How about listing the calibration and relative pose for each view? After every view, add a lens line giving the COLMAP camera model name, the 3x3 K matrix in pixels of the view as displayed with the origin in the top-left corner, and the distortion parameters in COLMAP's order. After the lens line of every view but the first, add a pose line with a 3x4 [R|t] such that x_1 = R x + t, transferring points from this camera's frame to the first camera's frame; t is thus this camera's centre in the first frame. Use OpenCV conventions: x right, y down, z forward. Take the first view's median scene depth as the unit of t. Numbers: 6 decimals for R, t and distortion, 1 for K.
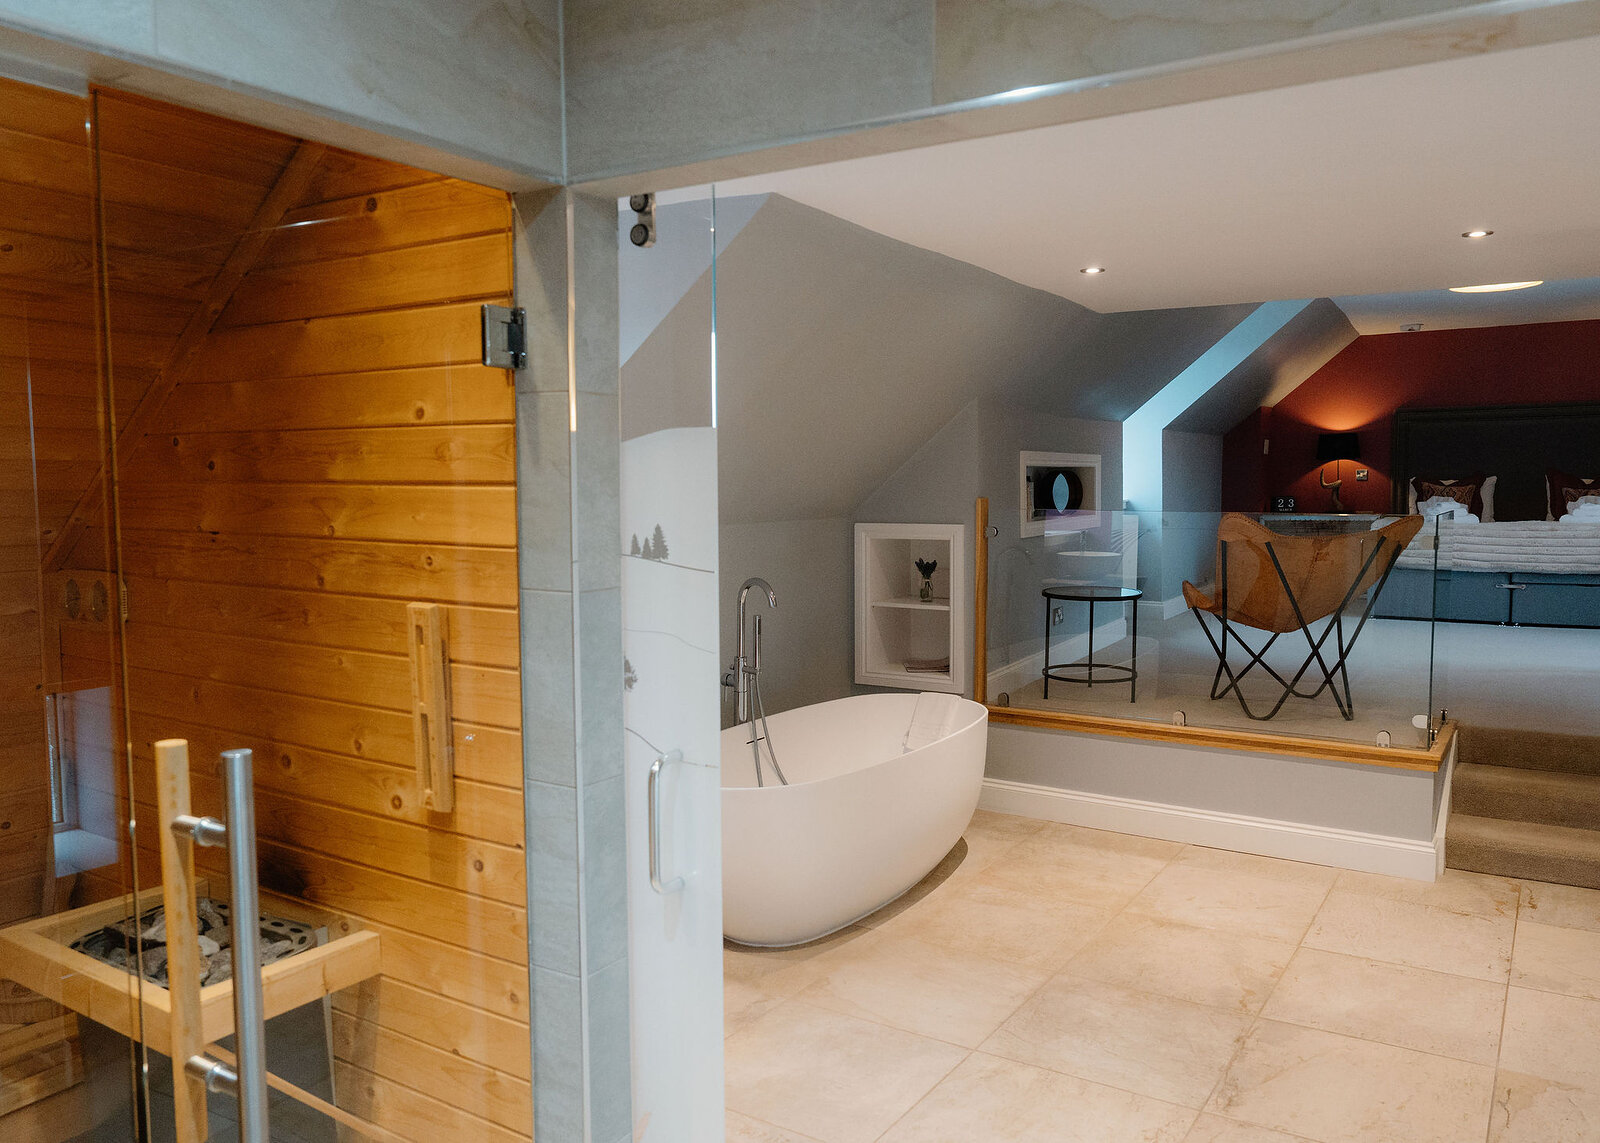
lens RADIAL K [[1180.2, 0, 802.5], [0, 1180.2, 580.6], [0, 0, 1]] dist [-0.034455, -0.010013]
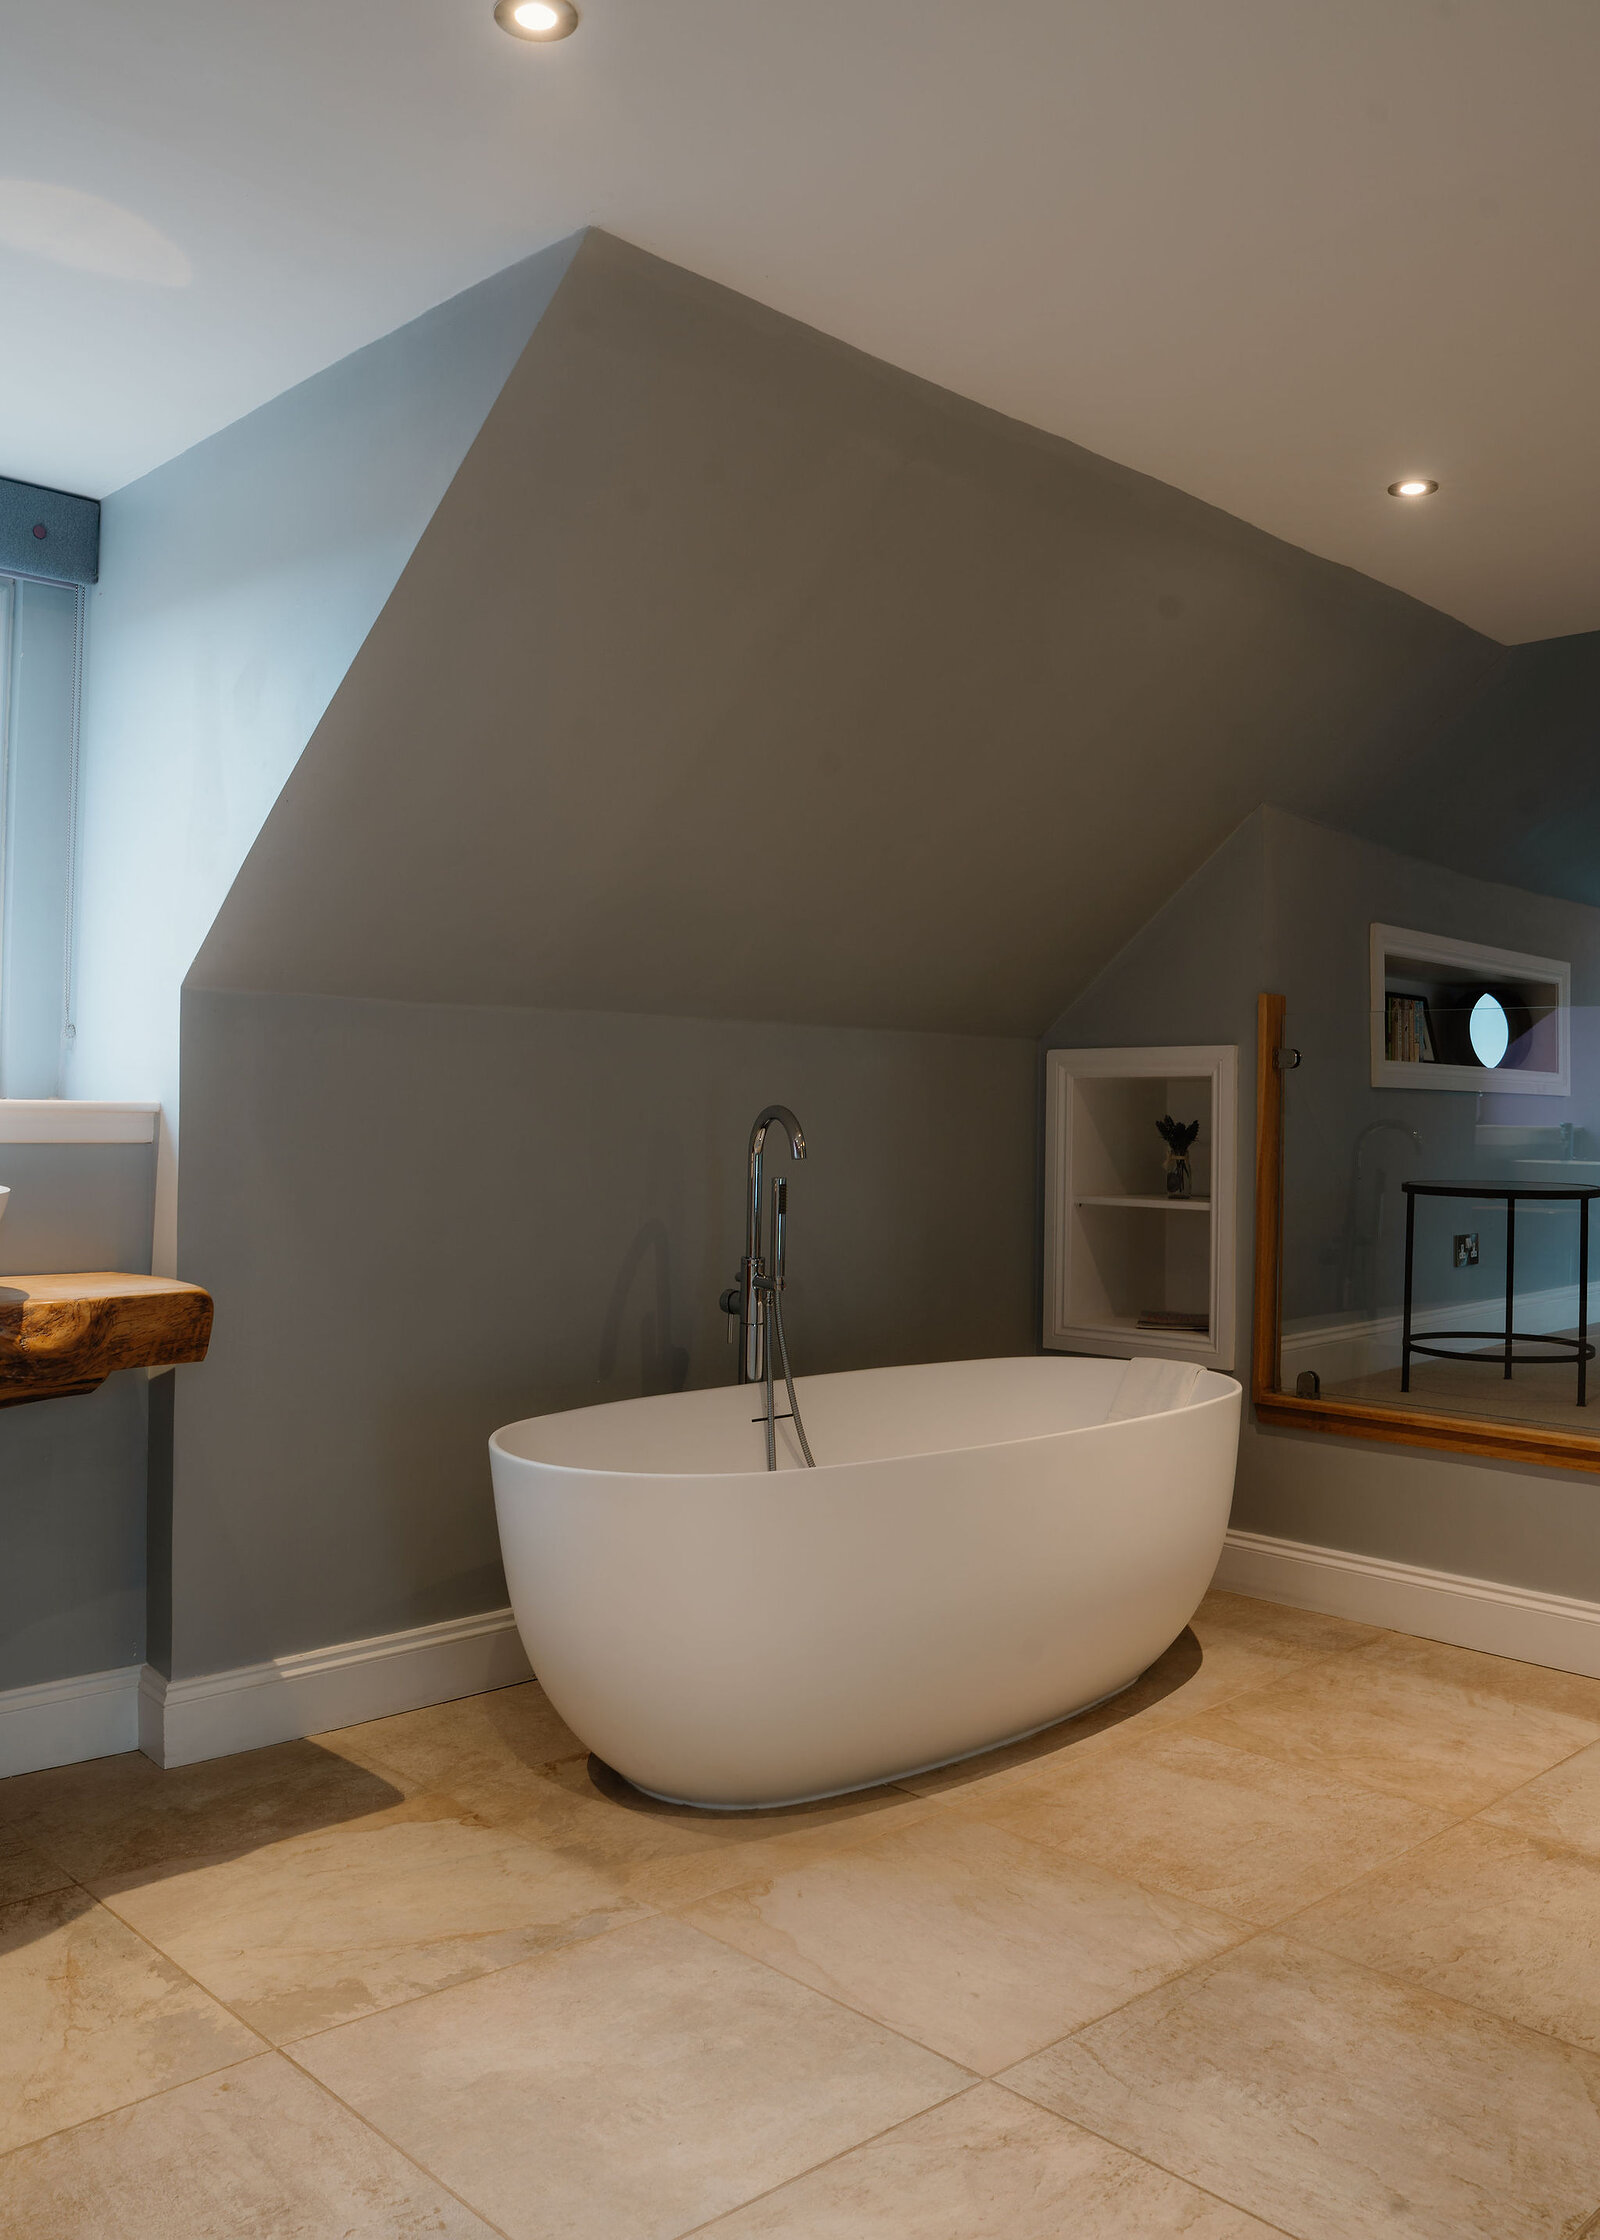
lens RADIAL K [[1783.9, 0, 791.0], [0, 1783.9, 1117.1], [0, 0, 1]] dist [-0.086747, 0.055406]
pose [[0.968534, 0.019006, -0.248153, 0.162114], [-0.040934, 0.995666, -0.083507, 0.066984], [0.245491, 0.091037, 0.965115, 0.217405]]
